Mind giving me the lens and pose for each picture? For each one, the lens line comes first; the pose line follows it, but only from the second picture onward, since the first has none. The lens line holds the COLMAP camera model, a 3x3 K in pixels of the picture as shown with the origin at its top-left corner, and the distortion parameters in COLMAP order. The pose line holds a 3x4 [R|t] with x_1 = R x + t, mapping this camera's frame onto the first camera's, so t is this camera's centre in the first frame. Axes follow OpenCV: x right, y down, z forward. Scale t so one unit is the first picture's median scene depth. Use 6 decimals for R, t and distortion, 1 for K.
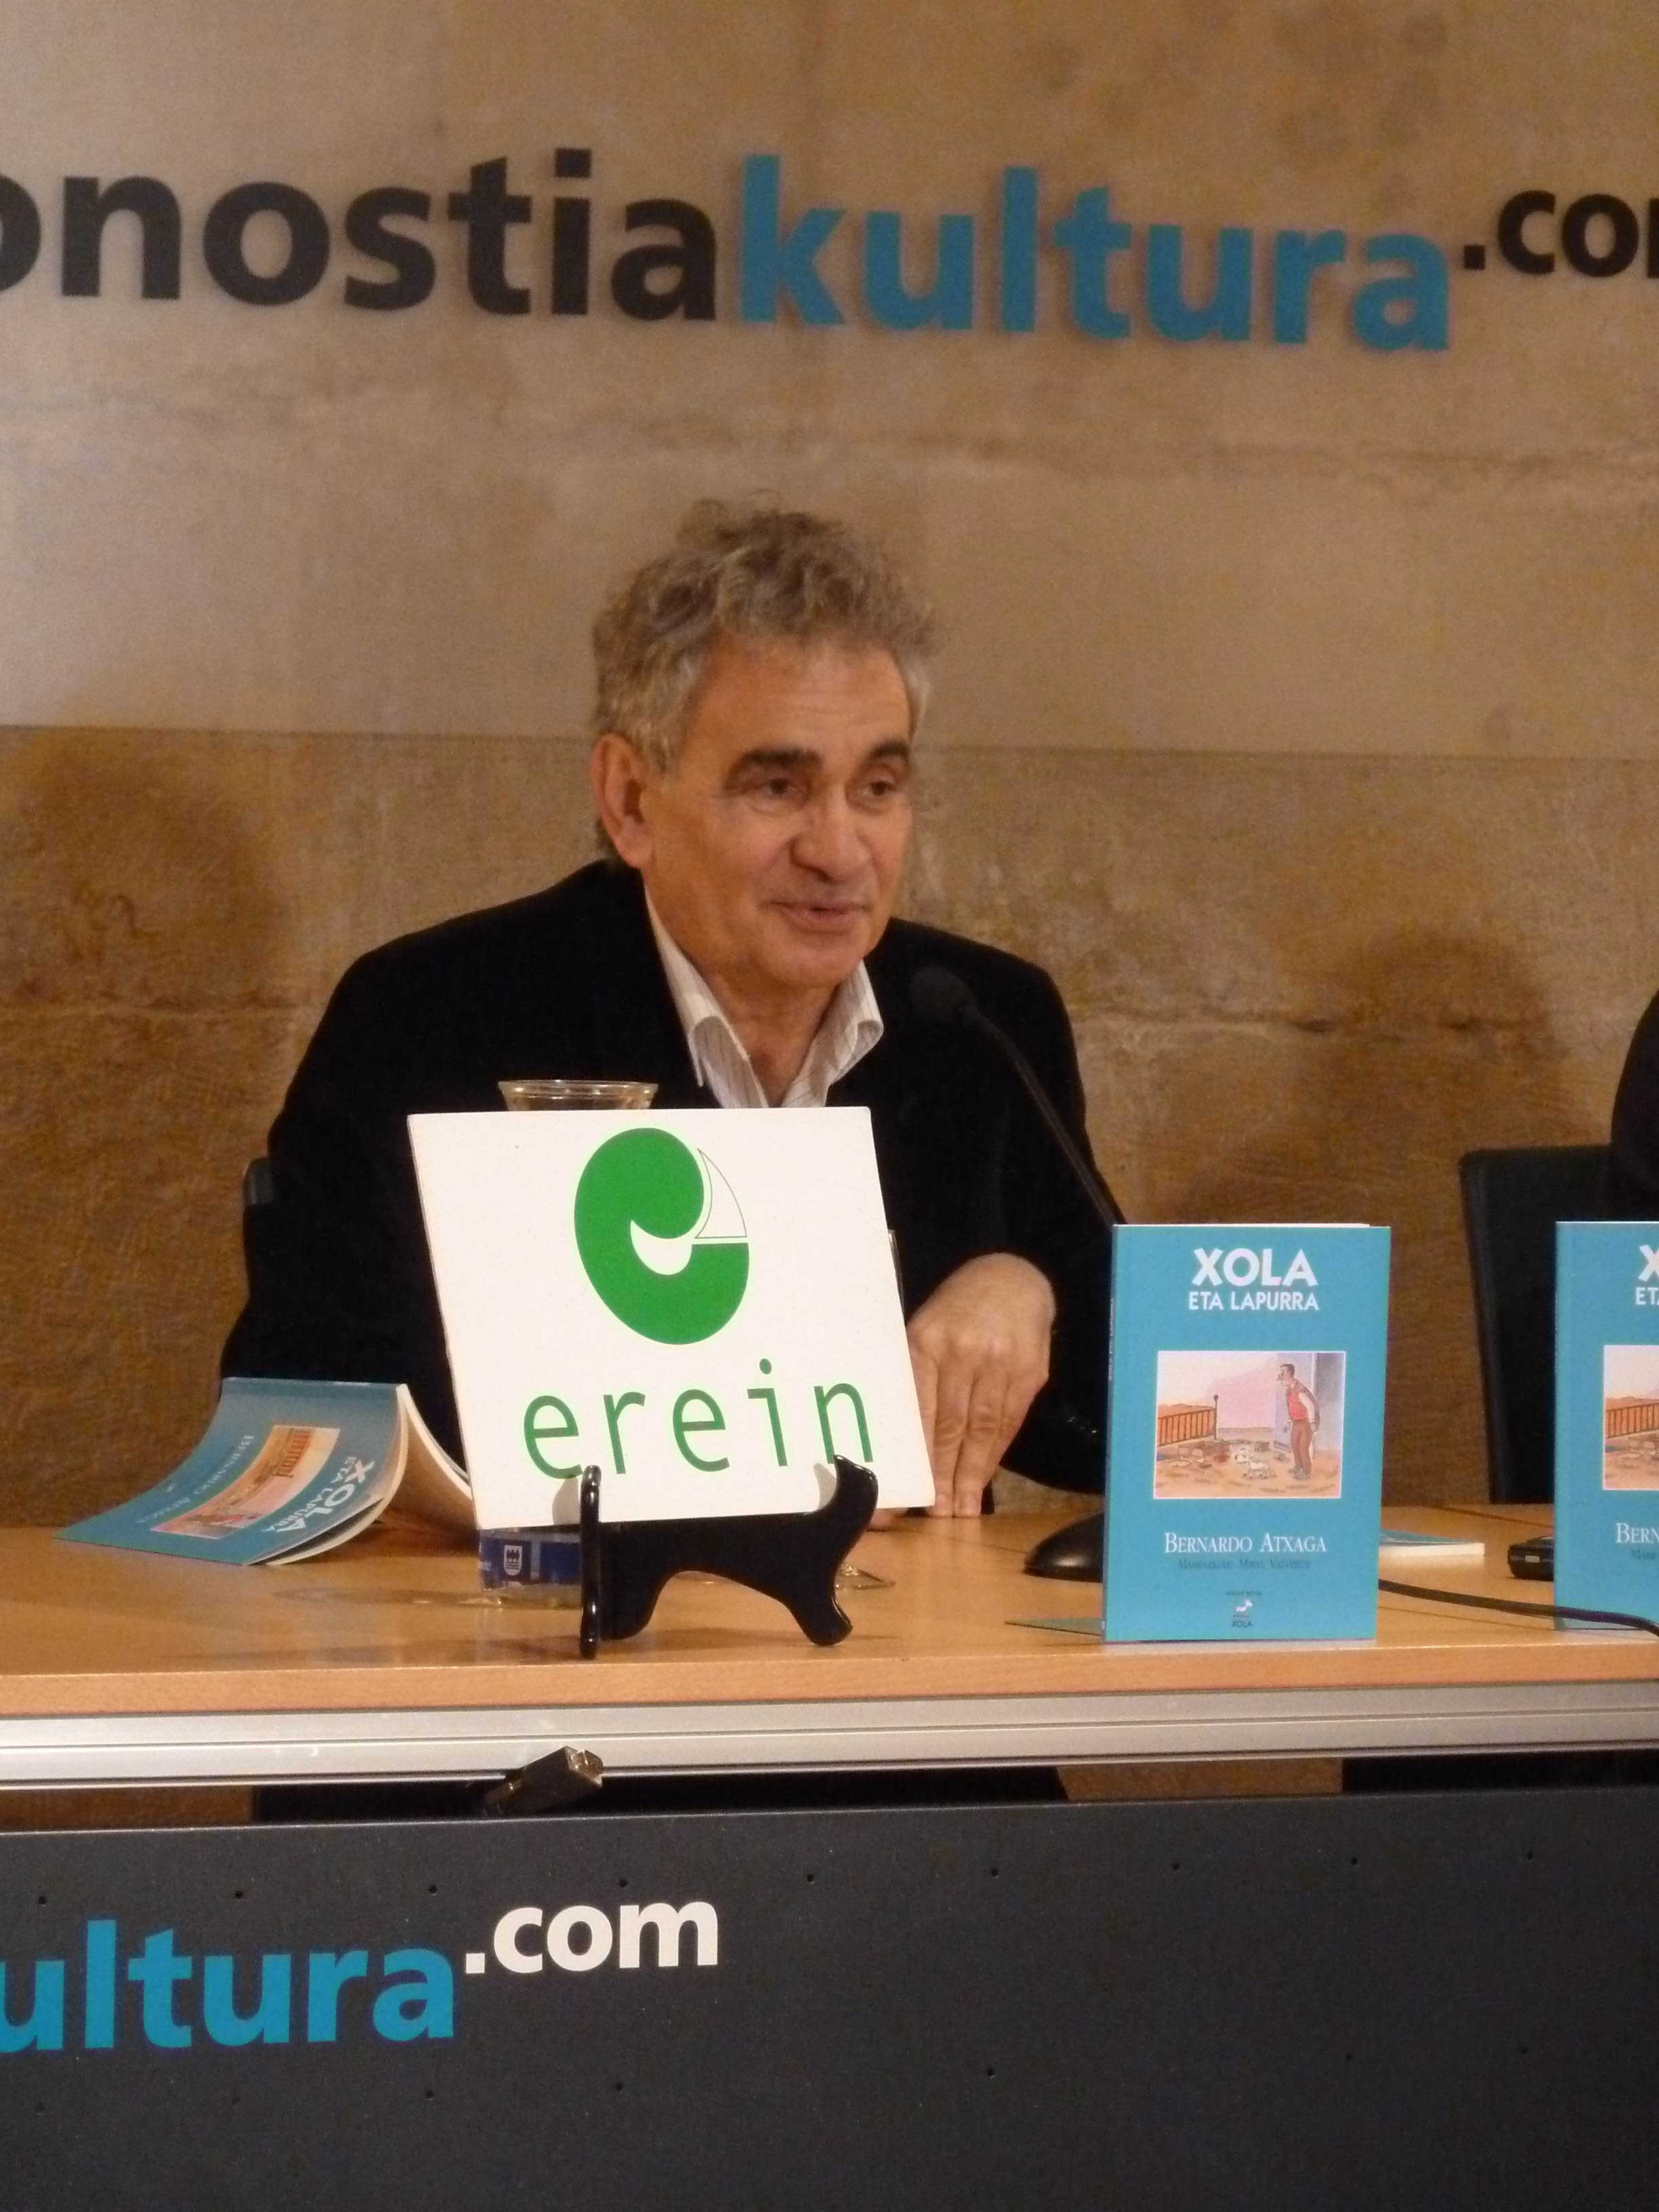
lens RADIAL K [[9535.4, 0, 829.5], [0, 9535.4, 1106.0], [0, 0, 1]] dist [0.084314, -2.229780]
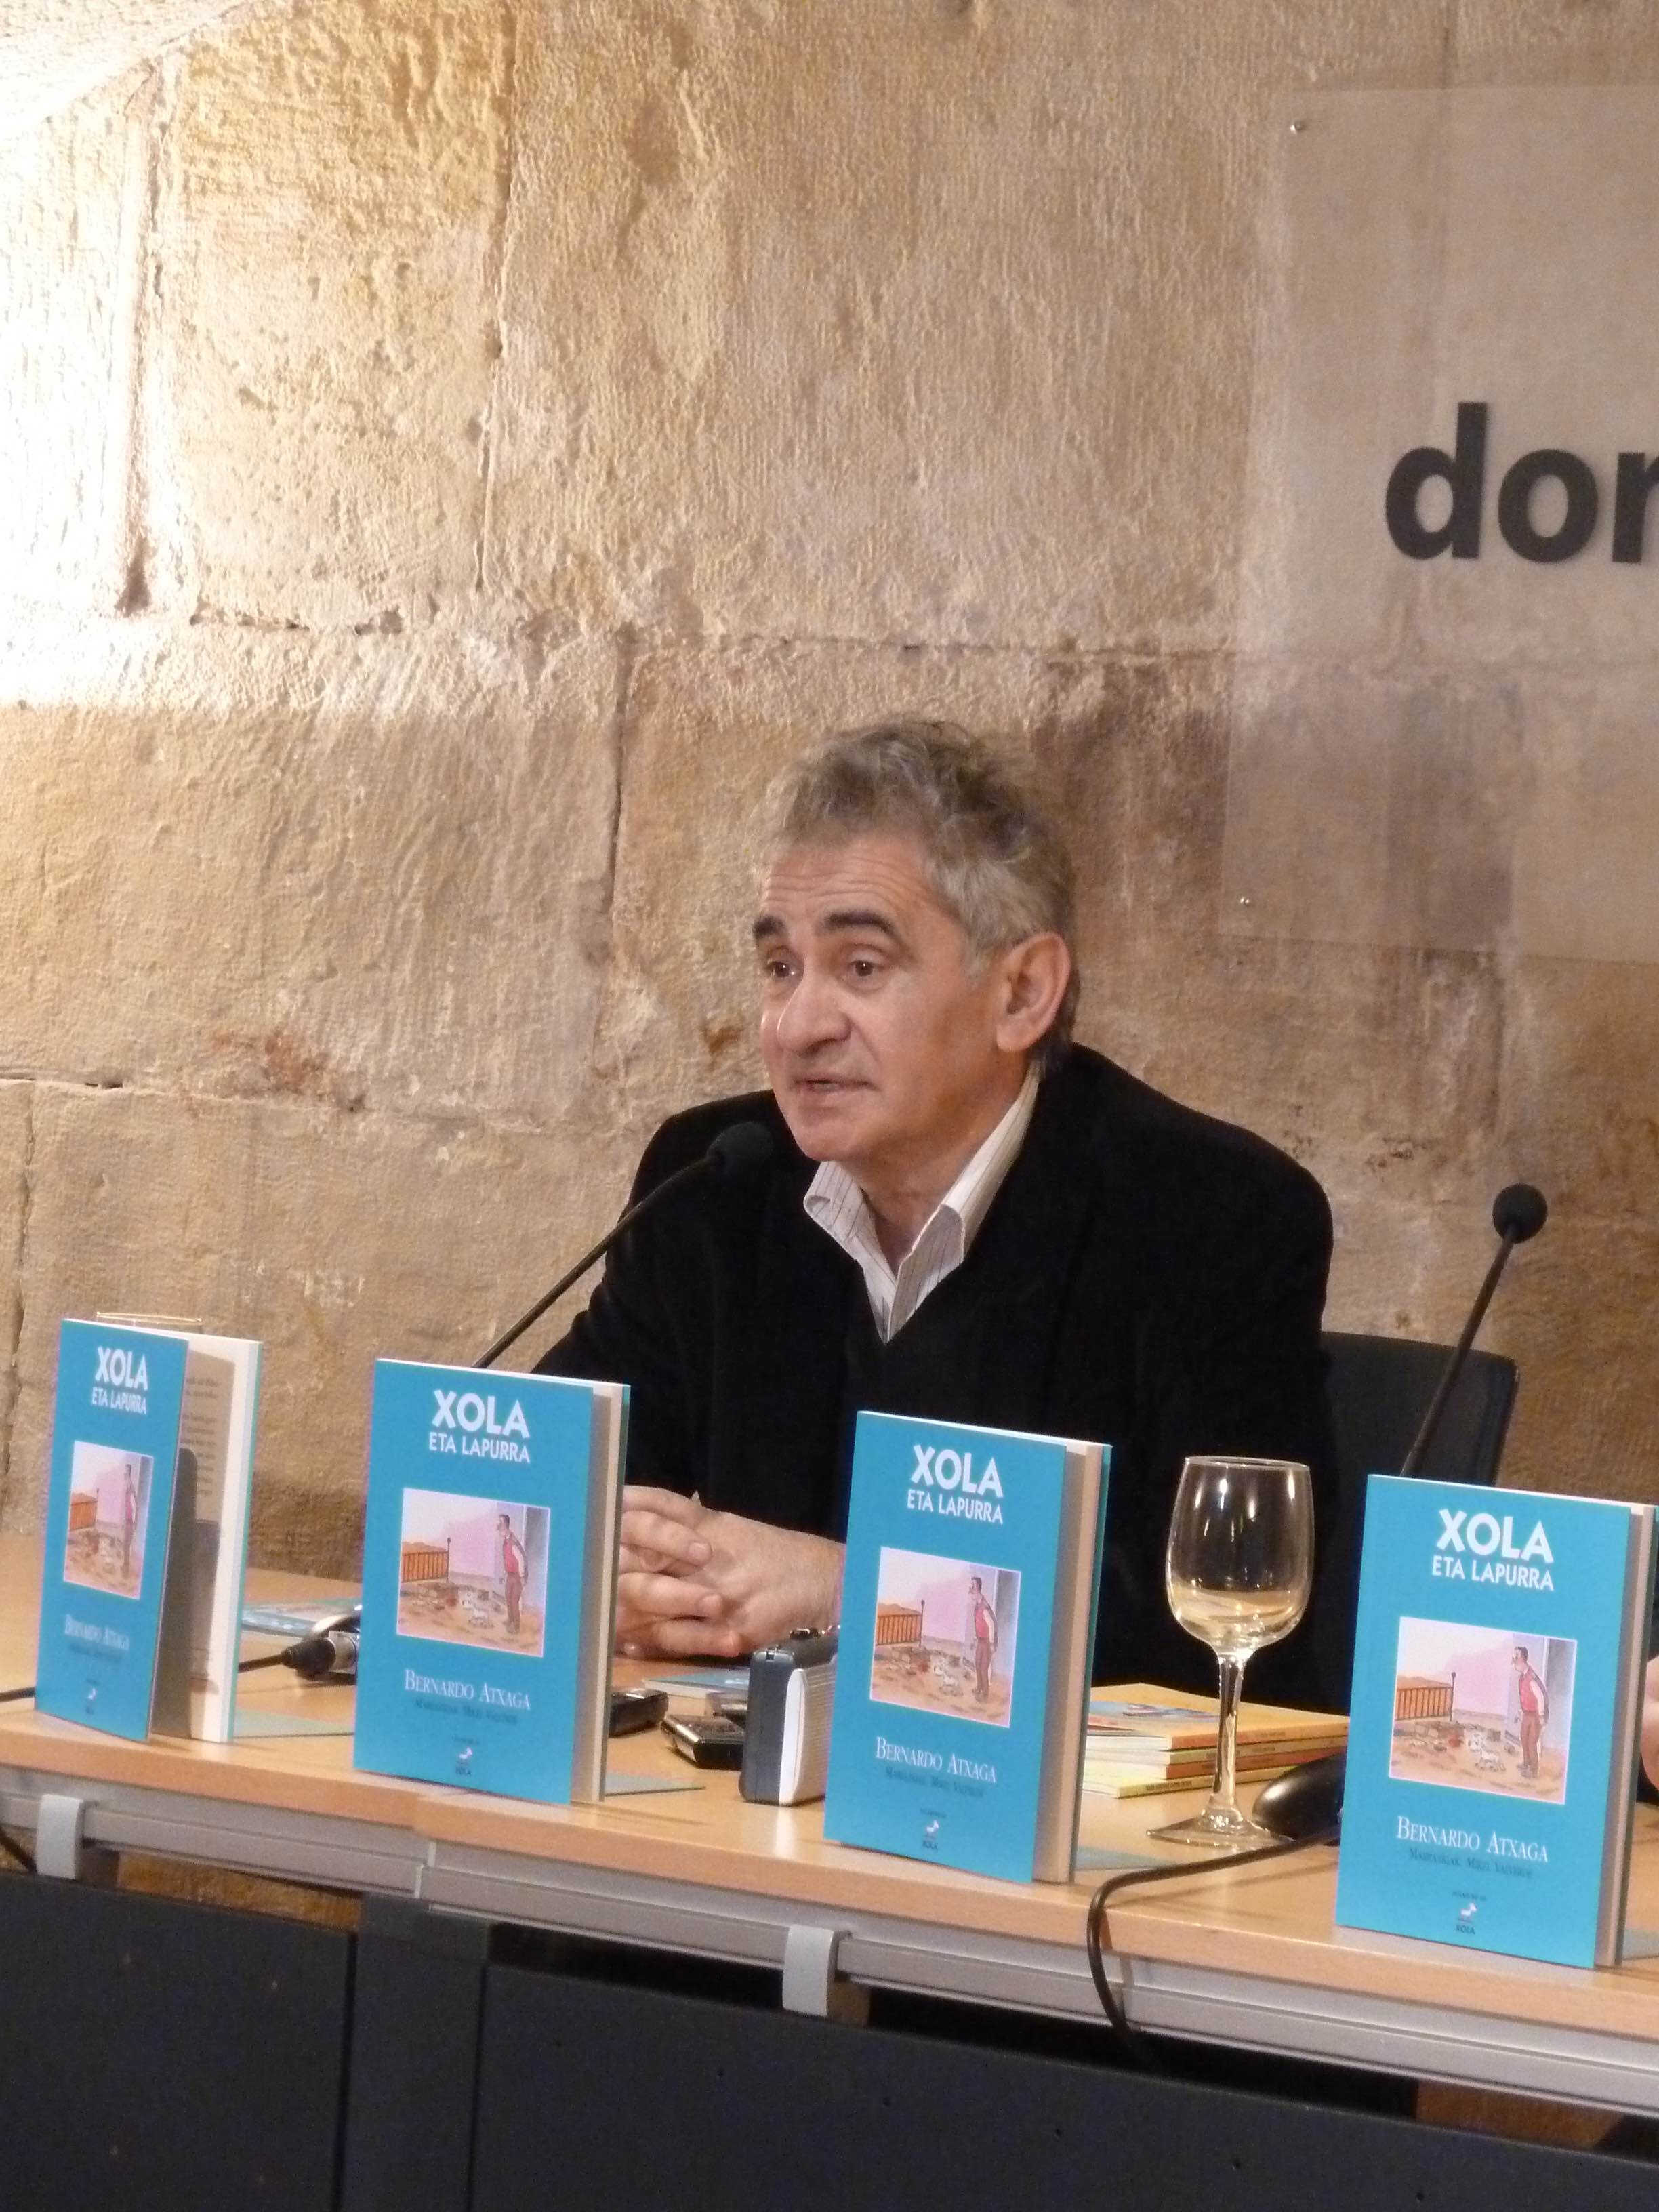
lens RADIAL K [[7582.1, 0, 829.5], [0, 7582.1, 1106.0], [0, 0, 1]] dist [0.092881, -0.486224]
pose [[0.505989, 0.037460, -0.861726, 0.613820], [-0.087446, 0.996137, -0.008045, -0.008535], [0.858096, 0.079425, 0.507310, 0.483386]]
